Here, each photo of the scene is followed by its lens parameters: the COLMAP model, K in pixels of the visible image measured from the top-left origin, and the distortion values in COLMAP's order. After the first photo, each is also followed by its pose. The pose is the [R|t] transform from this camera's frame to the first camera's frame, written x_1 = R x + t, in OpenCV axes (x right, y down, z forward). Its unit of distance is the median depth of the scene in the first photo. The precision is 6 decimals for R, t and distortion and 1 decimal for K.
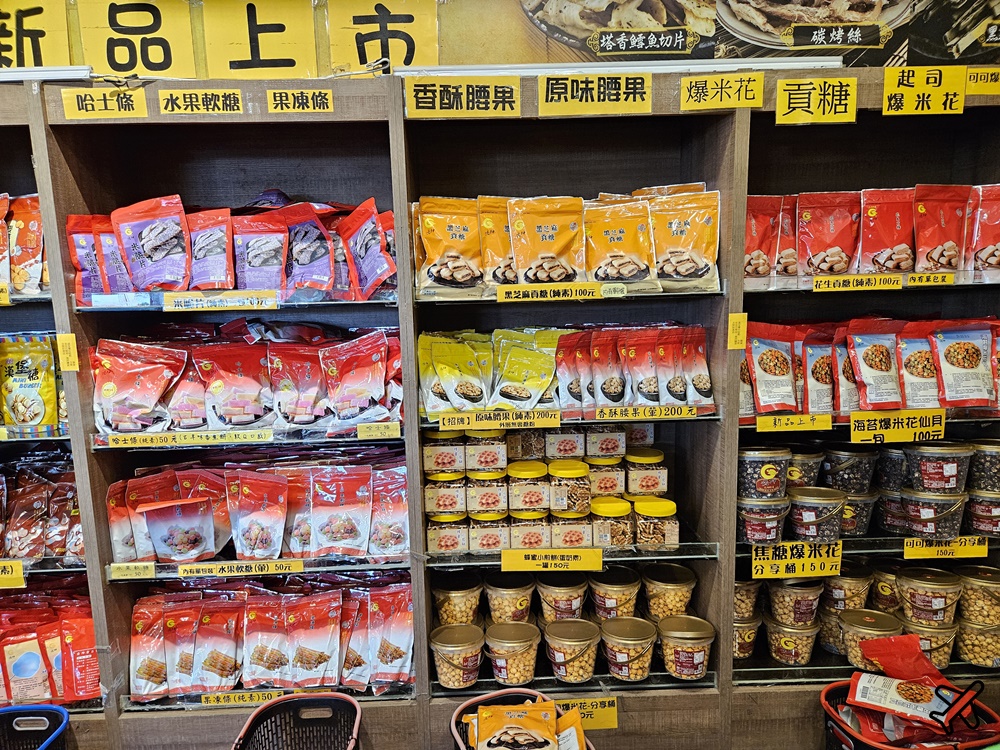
lens RADIAL K [[663.9, 0, 506.8], [0, 663.9, 395.1], [0, 0, 1]] dist [0.060467, -0.048574]
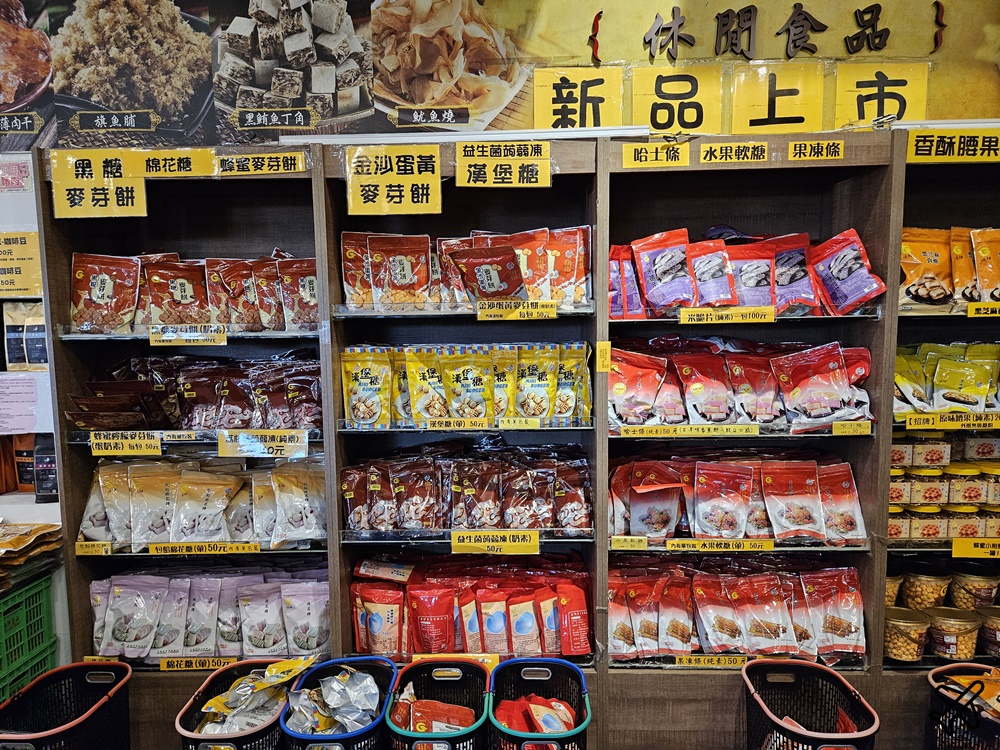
lens RADIAL K [[663.9, 0, 466.5], [0, 663.9, 396.9], [0, 0, 1]] dist [0.060467, -0.048574]
pose [[0.998558, 0.016209, -0.051184, -0.795155], [-0.019104, 0.998215, -0.056584, 0.077947], [0.050176, 0.057480, 0.997085, -0.195823]]
